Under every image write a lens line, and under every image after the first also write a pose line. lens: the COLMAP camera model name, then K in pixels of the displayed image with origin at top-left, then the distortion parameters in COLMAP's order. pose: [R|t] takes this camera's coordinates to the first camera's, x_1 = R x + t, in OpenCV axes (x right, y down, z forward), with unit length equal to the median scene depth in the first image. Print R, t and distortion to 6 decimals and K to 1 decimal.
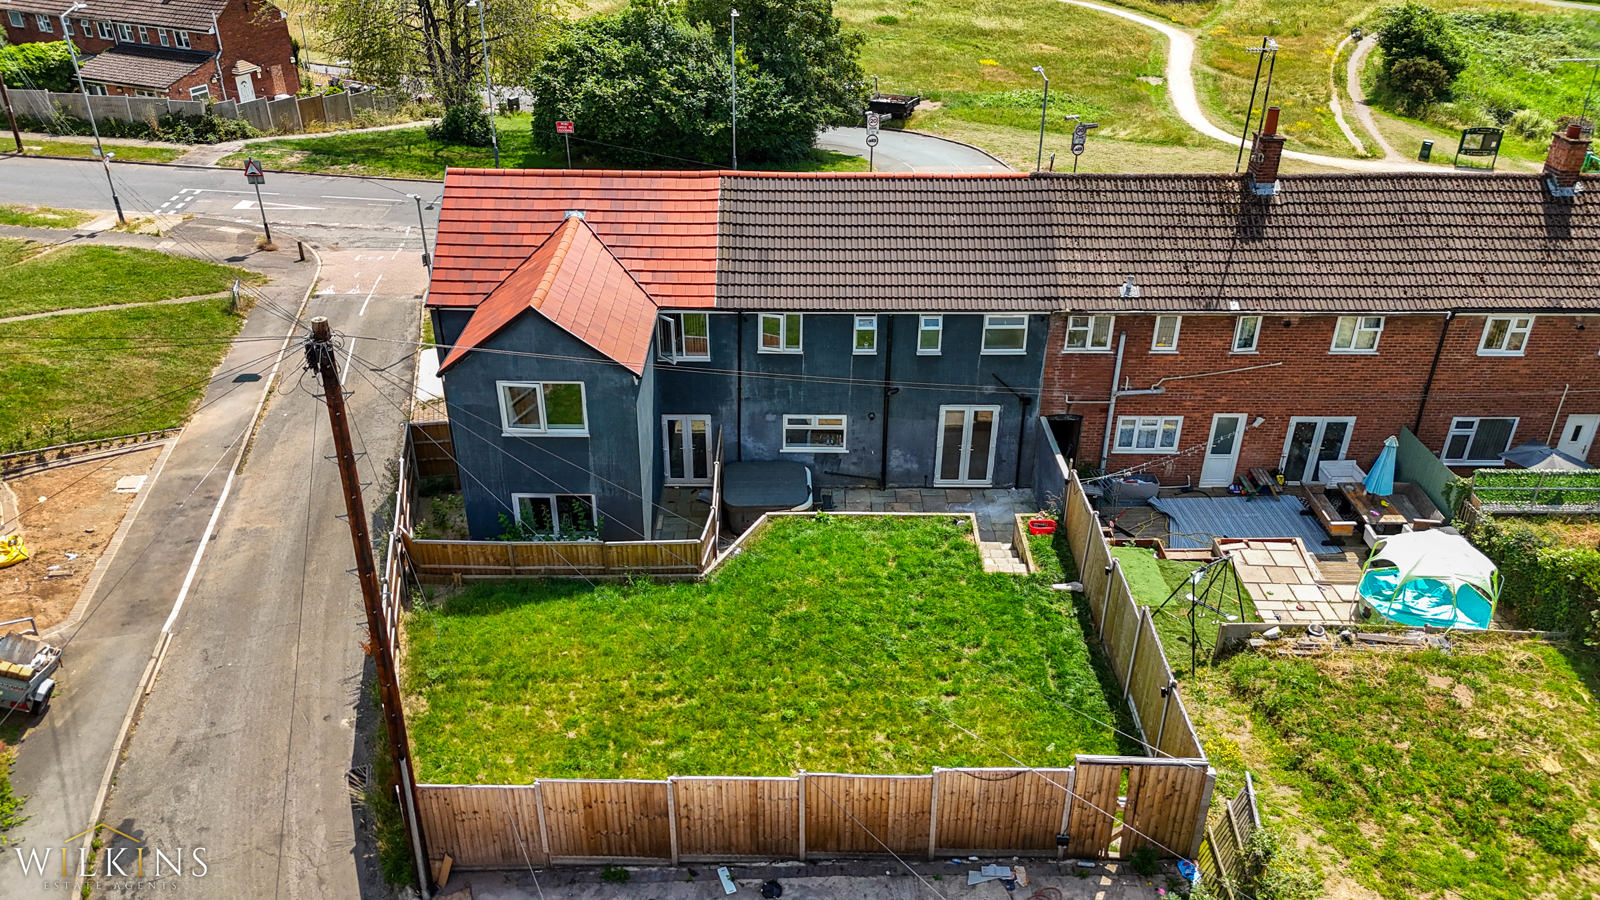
lens RADIAL K [[1180.6, 0, 791.9], [0, 1180.6, 453.9], [0, 0, 1]] dist [0.055649, -0.048505]
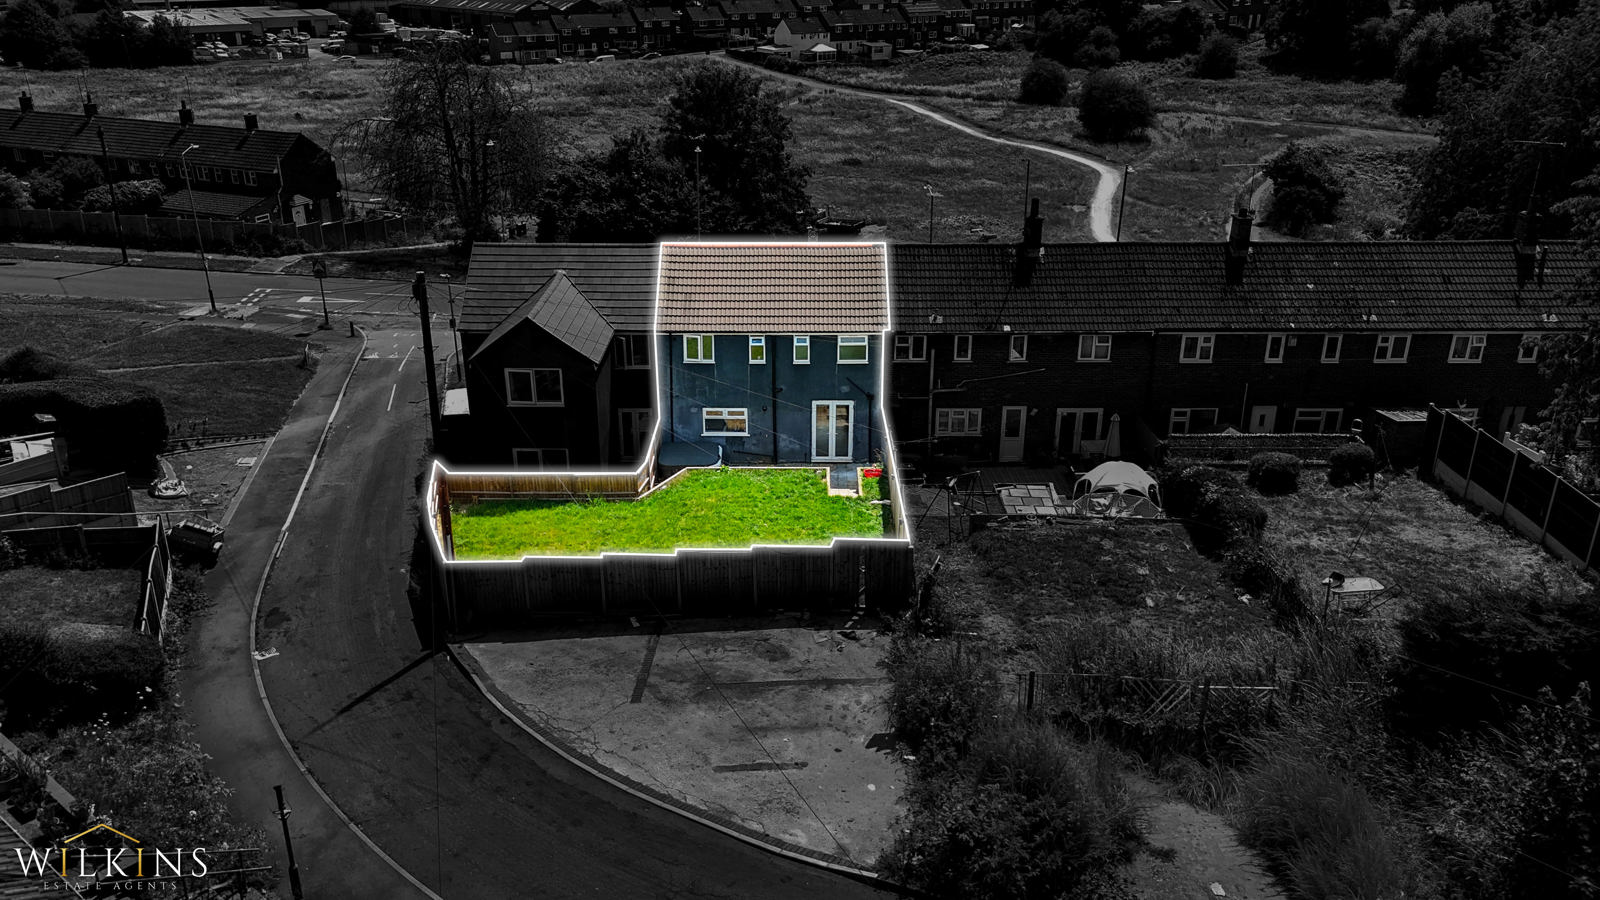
lens RADIAL K [[1180.6, 0, 764.2], [0, 1180.6, 436.1], [0, 0, 1]] dist [0.055649, -0.048505]
pose [[0.999754, -0.003760, -0.021847, 0.099764], [0.000944, 0.991838, -0.127504, 0.185209], [0.022148, 0.127452, 0.991597, -0.417527]]
